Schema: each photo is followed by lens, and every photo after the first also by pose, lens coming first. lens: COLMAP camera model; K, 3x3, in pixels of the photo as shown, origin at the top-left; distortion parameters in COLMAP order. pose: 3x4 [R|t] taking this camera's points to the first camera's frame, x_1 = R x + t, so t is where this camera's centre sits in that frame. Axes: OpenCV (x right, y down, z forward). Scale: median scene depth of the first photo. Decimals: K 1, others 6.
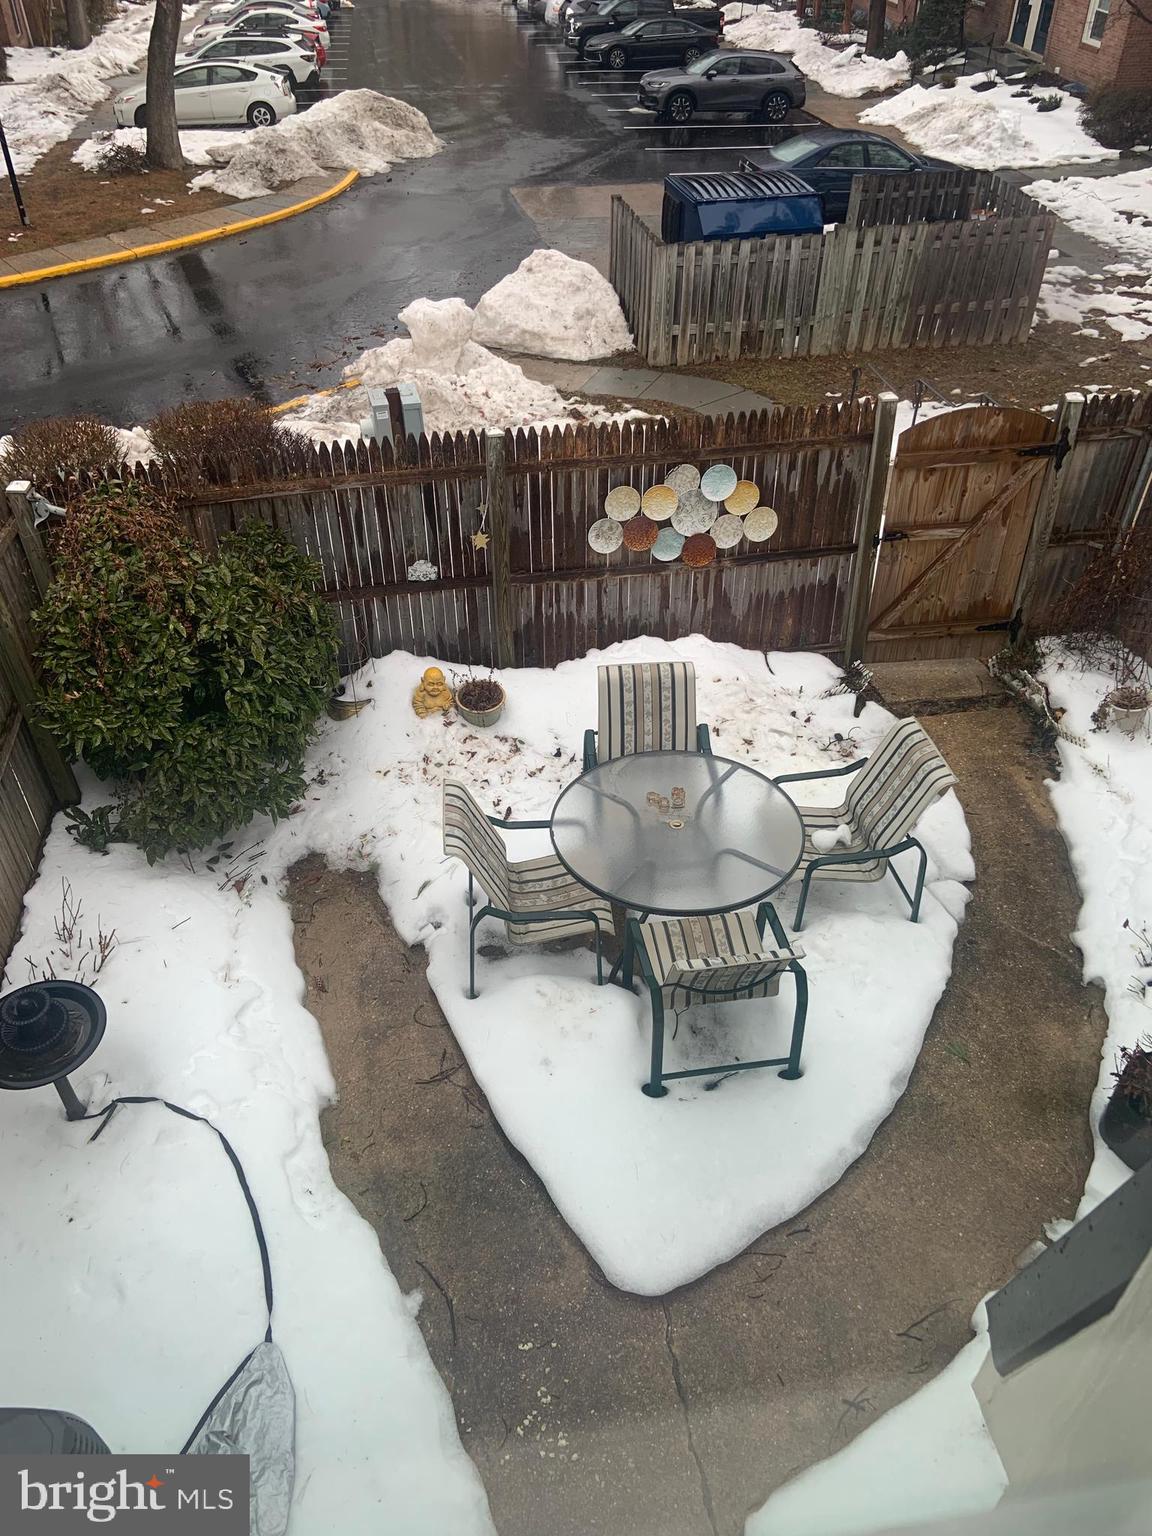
lens RADIAL K [[1142.0, 0, 576.0], [0, 1142.0, 768.0], [0, 0, 1]] dist [0.127084, -0.145633]
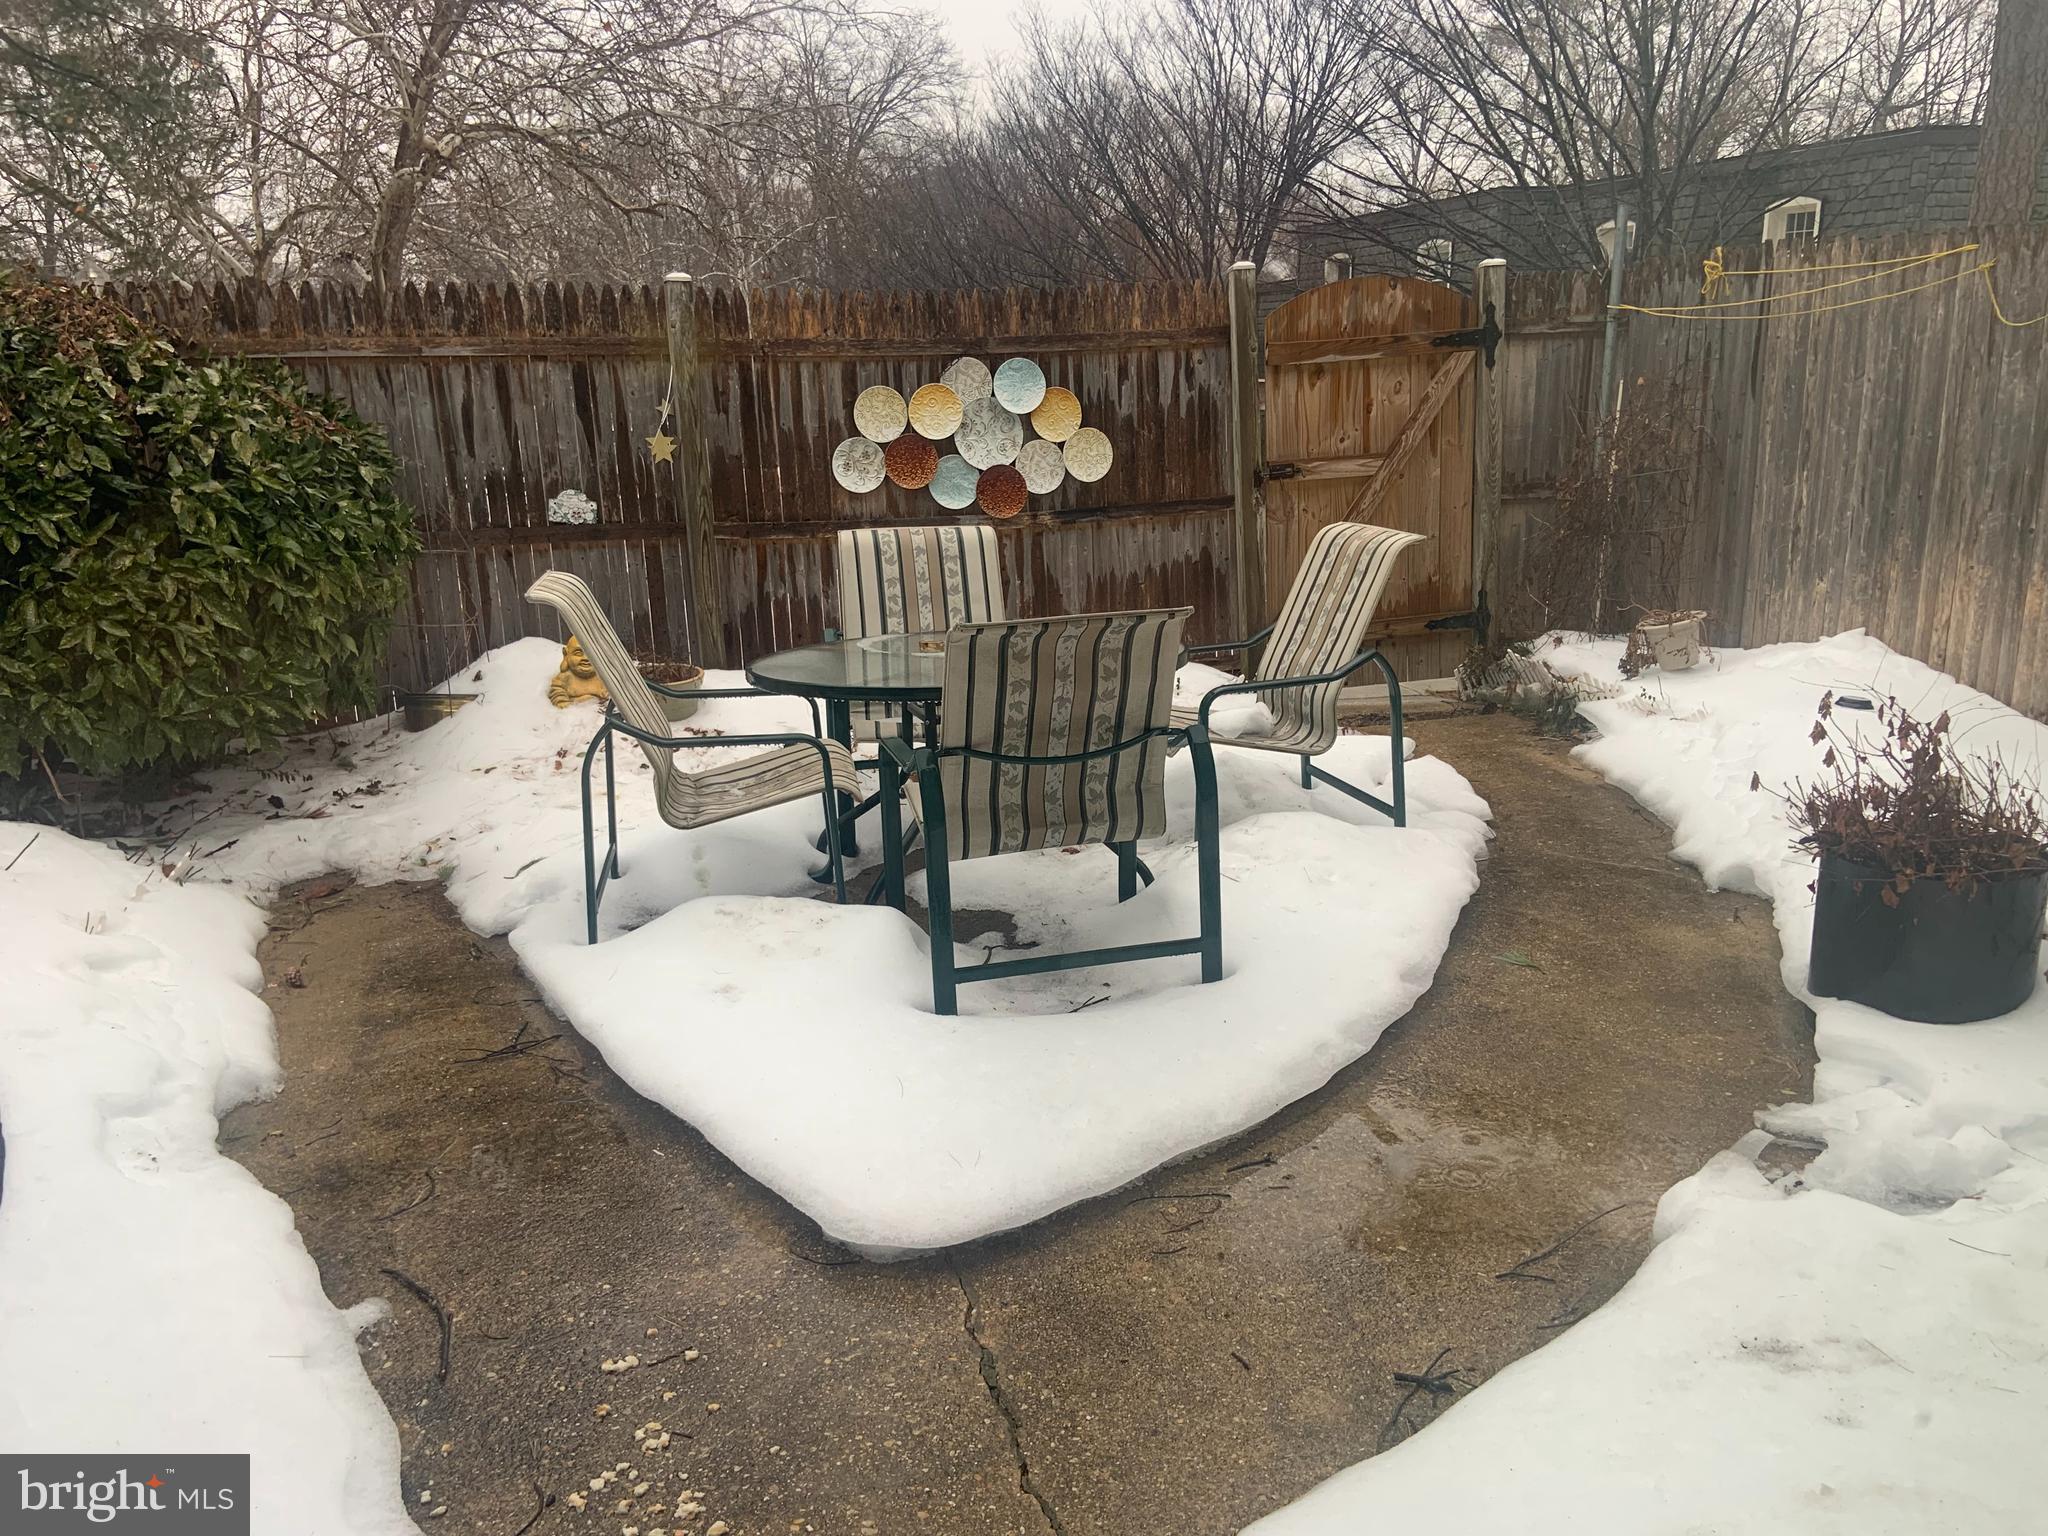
lens RADIAL K [[1531.9, 0, 1028.3], [0, 1531.9, 770.2], [0, 0, 1]] dist [0.129130, -0.154844]
pose [[0.995083, -0.052418, 0.084040, 0.039671], [0.082242, 0.910110, -0.406124, 0.336160], [-0.055197, 0.411039, 0.909945, 0.255617]]
